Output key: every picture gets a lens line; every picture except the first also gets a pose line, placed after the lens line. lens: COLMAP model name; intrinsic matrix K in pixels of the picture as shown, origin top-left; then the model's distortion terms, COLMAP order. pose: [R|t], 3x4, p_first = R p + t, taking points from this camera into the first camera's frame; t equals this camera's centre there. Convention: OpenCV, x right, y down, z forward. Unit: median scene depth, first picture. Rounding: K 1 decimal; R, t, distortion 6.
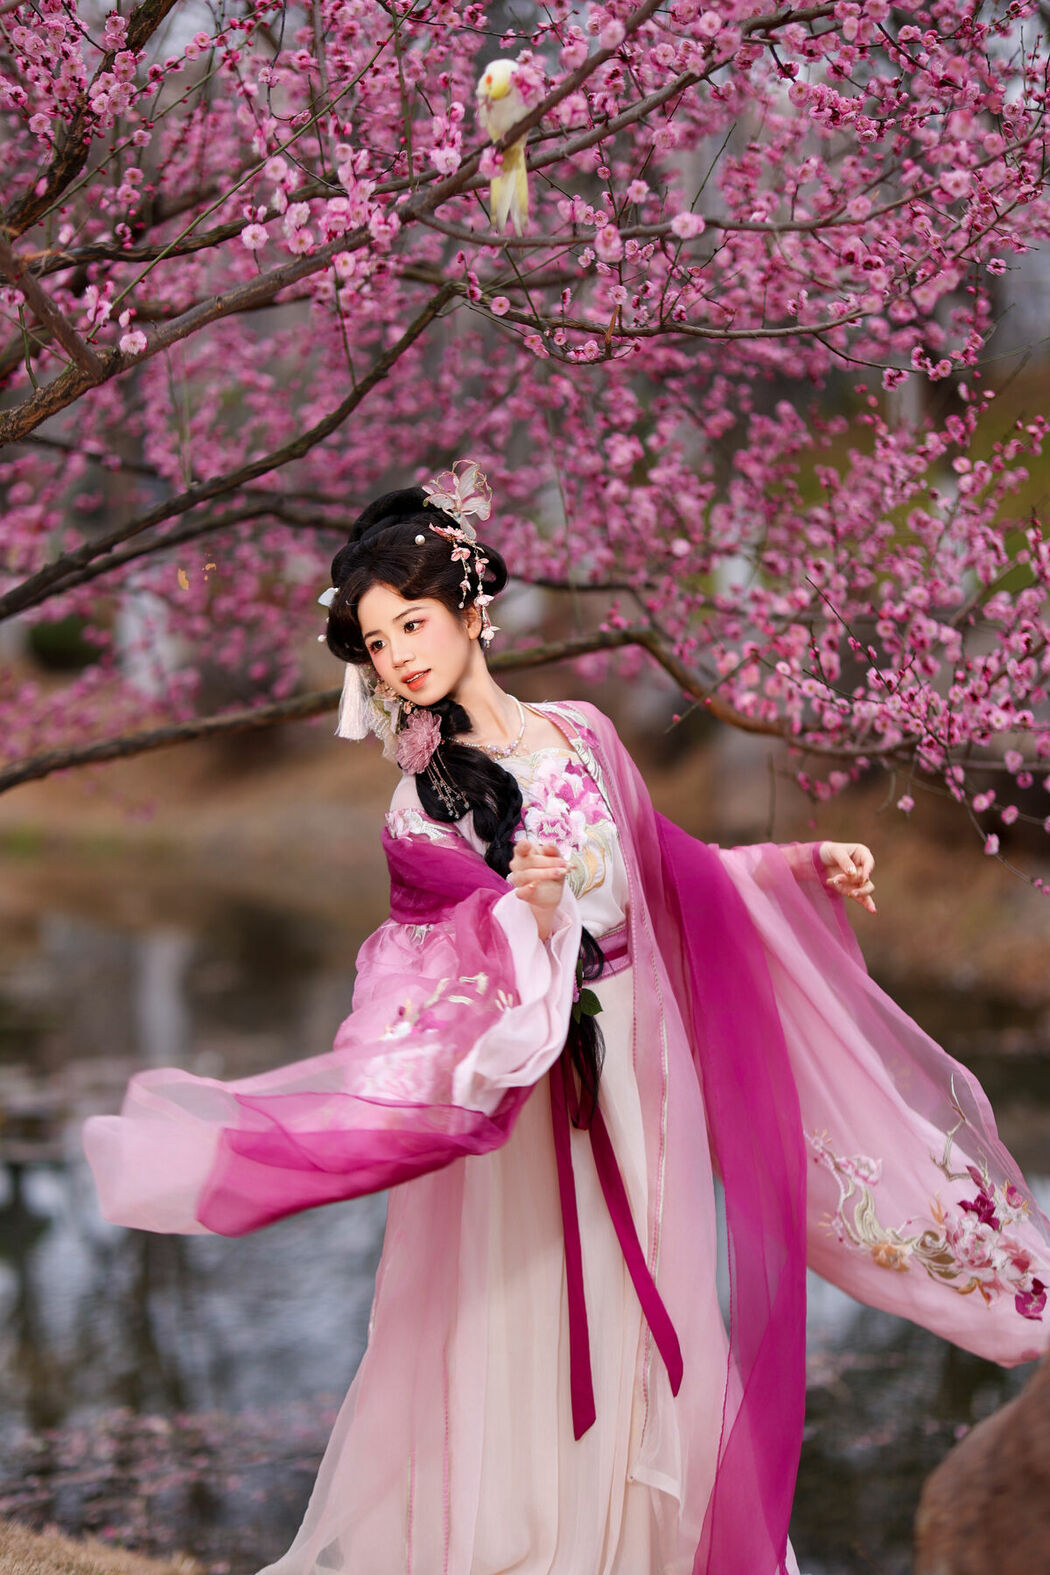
lens RADIAL K [[3808.5, 0, 566.9], [0, 3808.5, 789.5], [0, 0, 1]] dist [0.088618, -0.489133]
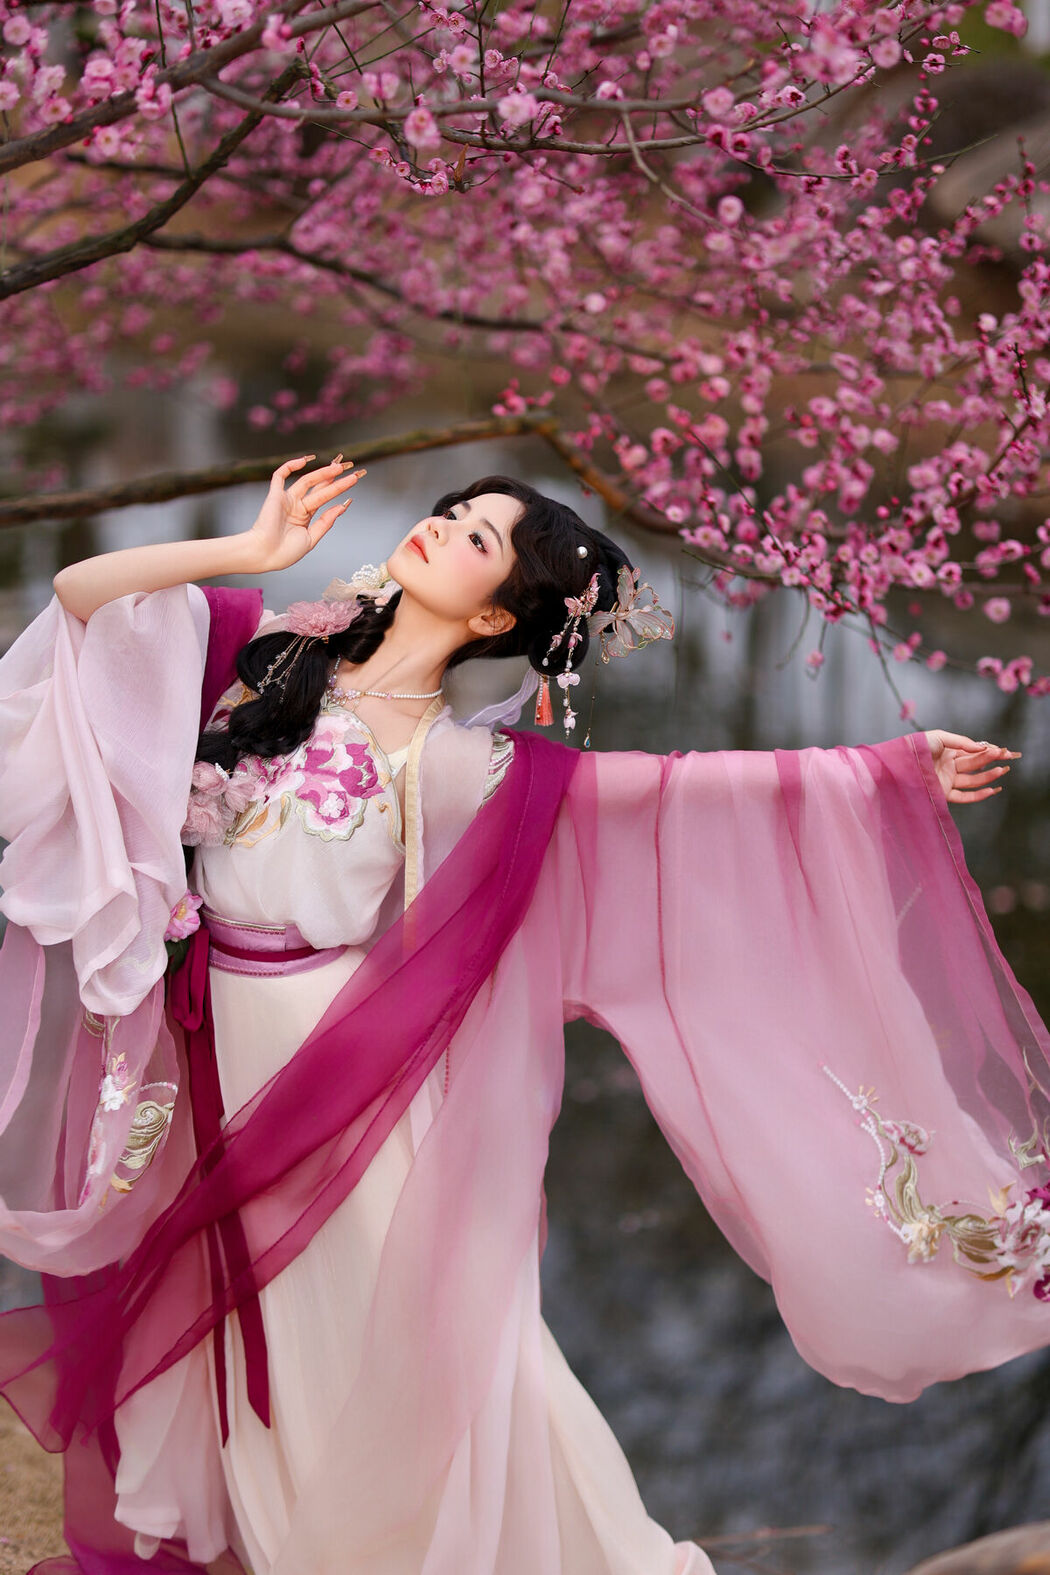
lens RADIAL K [[3822.4, 0, 524.9], [0, 3822.4, 921.7], [0, 0, 1]] dist [-0.037310, -0.180357]
pose [[0.999128, 0.031130, -0.027829, 0.052543], [-0.025225, 0.981105, 0.191825, -0.113029], [0.033275, -0.190955, 0.981035, 0.129711]]
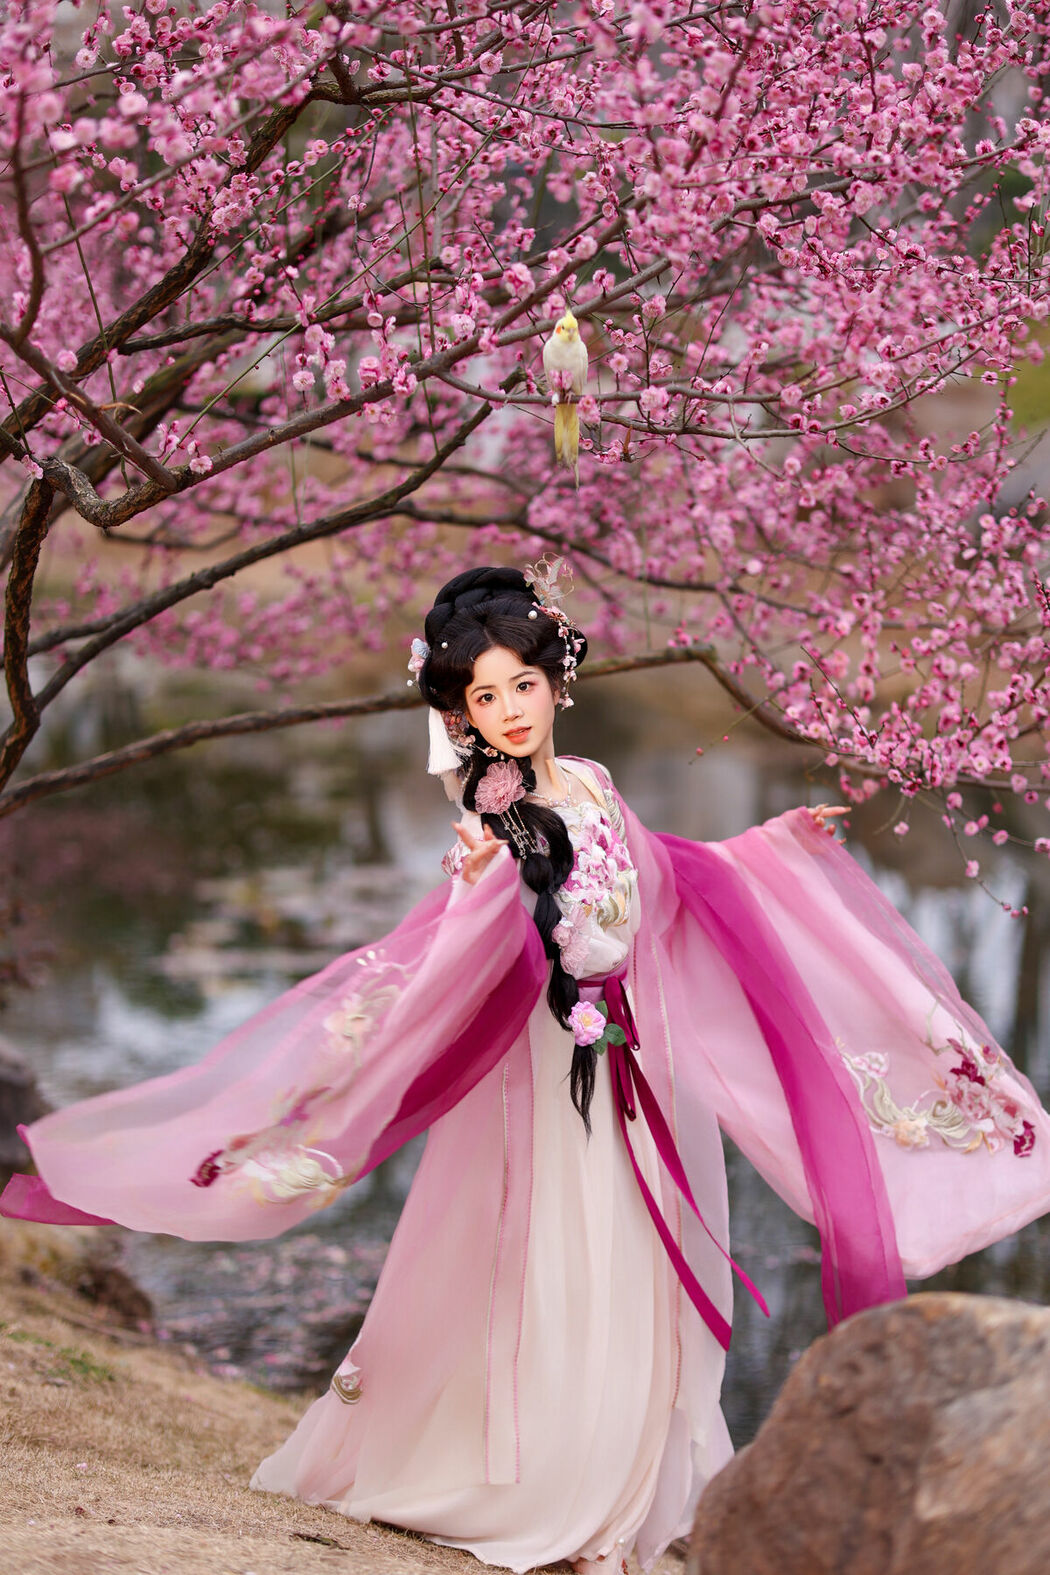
lens RADIAL K [[3770.0, 0, 570.1], [0, 3770.0, 788.5], [0, 0, 1]] dist [0.090346, -0.220301]
pose [[0.993948, 0.054523, -0.095367, 0.105702], [-0.047982, 0.996421, 0.069587, -0.089906], [0.098820, -0.064590, 0.993007, -0.156770]]
